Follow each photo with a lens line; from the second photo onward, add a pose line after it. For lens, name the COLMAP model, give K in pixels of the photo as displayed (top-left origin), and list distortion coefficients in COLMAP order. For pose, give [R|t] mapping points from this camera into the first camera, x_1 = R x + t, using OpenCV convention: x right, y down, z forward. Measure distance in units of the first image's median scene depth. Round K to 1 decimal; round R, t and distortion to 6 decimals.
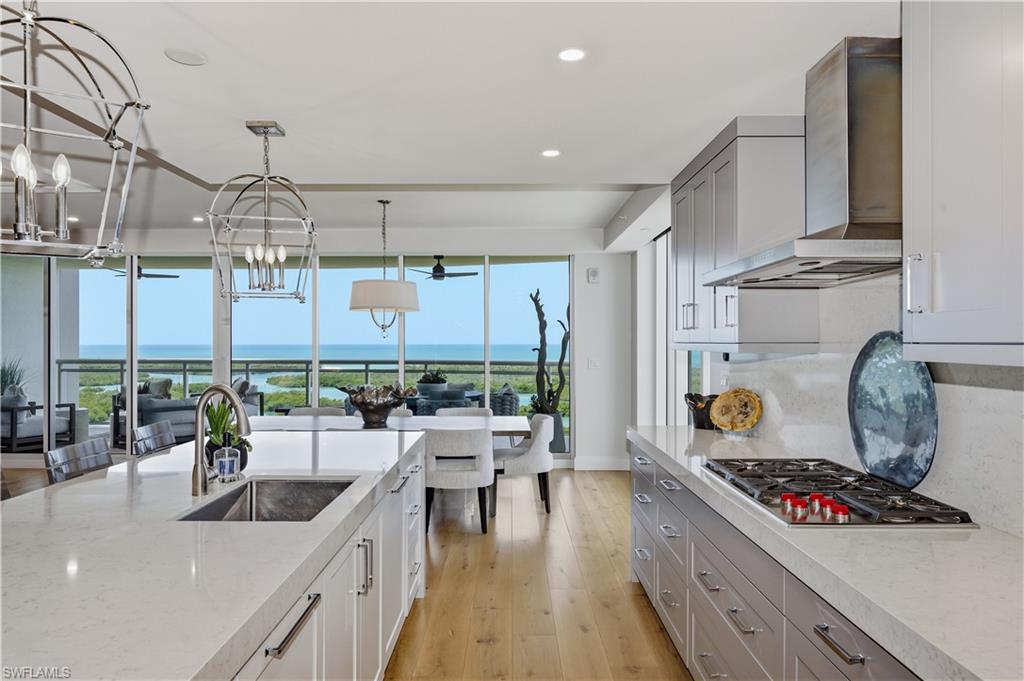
lens RADIAL K [[688.7, 0, 512.0], [0, 688.7, 340.5], [0, 0, 1]] dist [0.001116, 0.001408]
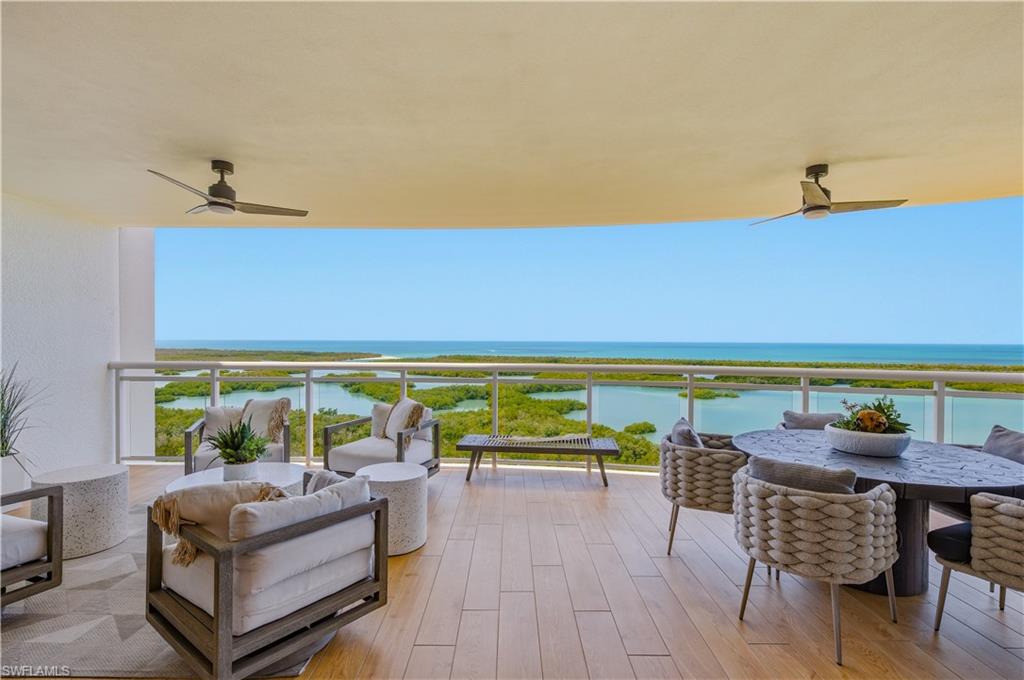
lens RADIAL K [[470.2, 0, 512.9], [0, 470.2, 341.6], [0, 0, 1]] dist [0.001176, -0.000329]
pose [[0.999975, 0.004393, 0.005505, -0.347799], [-0.004426, 0.999973, 0.005857, 0.003828], [-0.005479, -0.005881, 0.999968, 0.676339]]
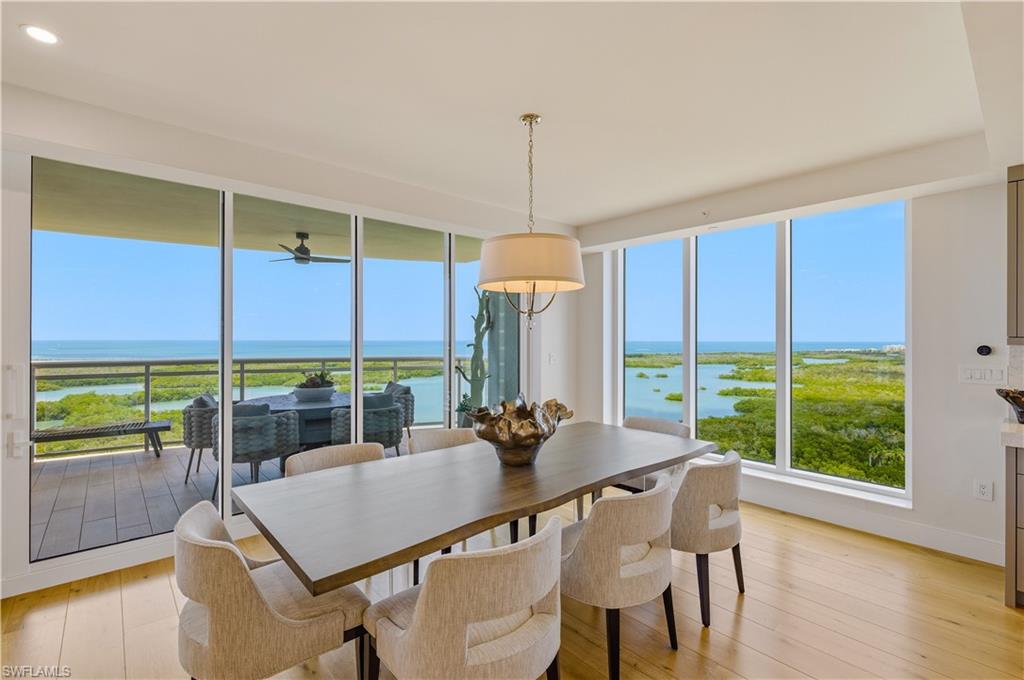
lens RADIAL K [[455.3, 0, 514.1], [0, 455.3, 337.7], [0, 0, 1]] dist [0.001683, -0.000025]
pose [[0.744691, 0.003694, 0.667399, -0.298544], [-0.003486, 0.999993, -0.001645, 0.003318], [-0.667400, -0.001101, 0.744698, 0.427364]]
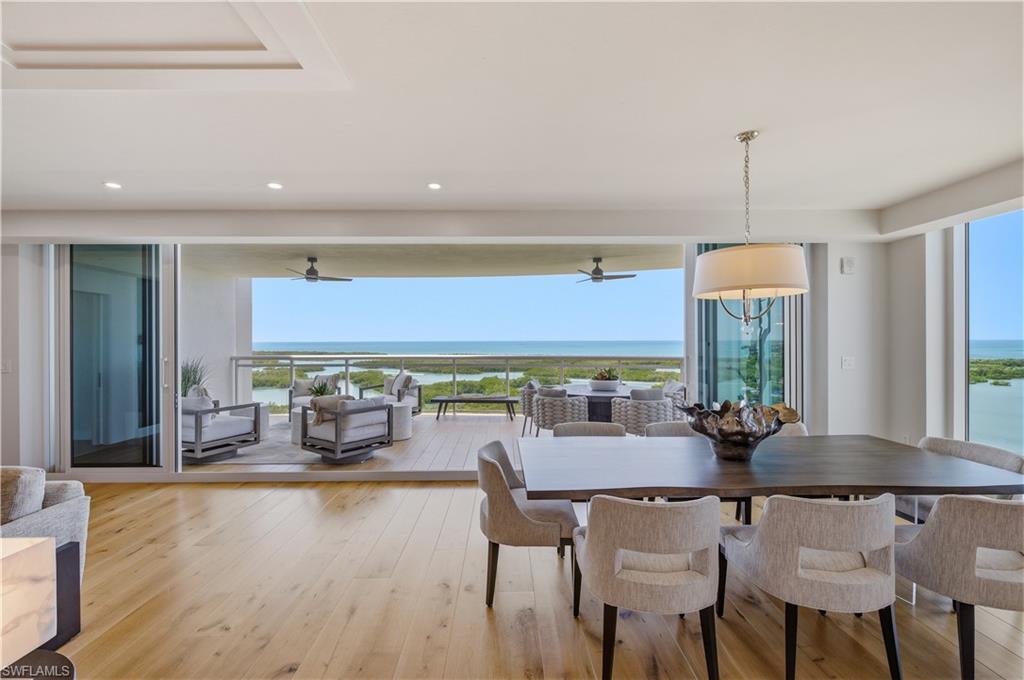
lens RADIAL K [[423.1, 0, 512.0], [0, 423.1, 340.0], [0, 0, 1]] dist [0.001512, 0.000258]
pose [[0.999798, -0.003696, 0.019753, -0.264367], [0.003641, 0.999989, 0.002811, 0.000248], [-0.019763, -0.002739, 0.999801, 0.358664]]
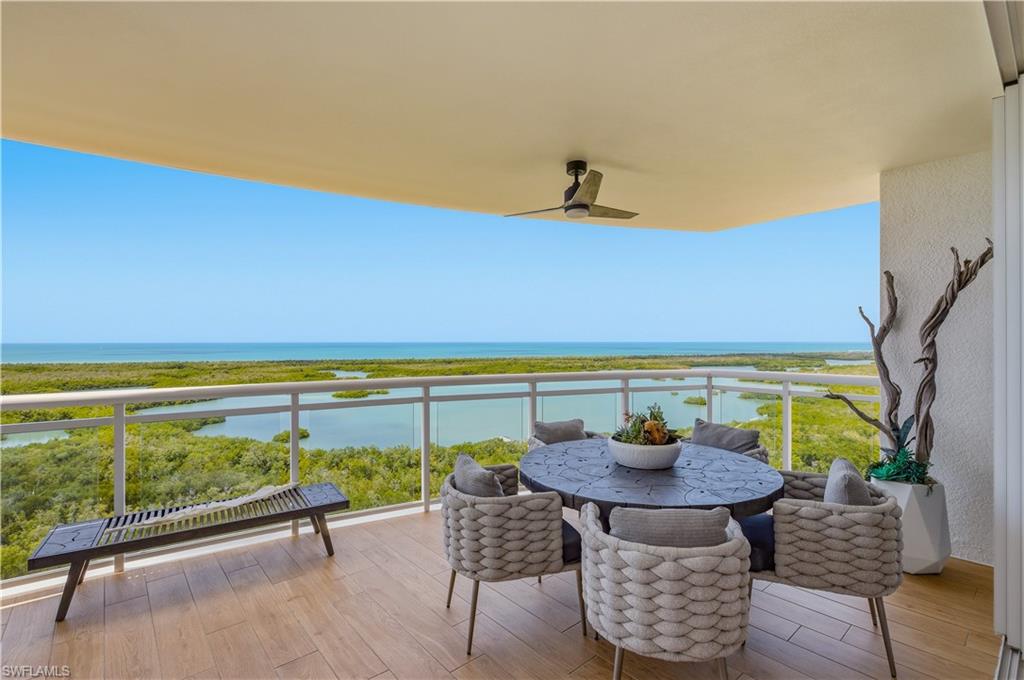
lens RADIAL K [[470.2, 0, 512.9], [0, 470.2, 341.6], [0, 0, 1]] dist [0.001176, -0.000329]
pose [[0.757452, -0.002960, 0.652884, -0.371810], [0.001068, 0.999994, 0.003294, -0.001472], [-0.652890, -0.001798, 0.757451, 0.812321]]
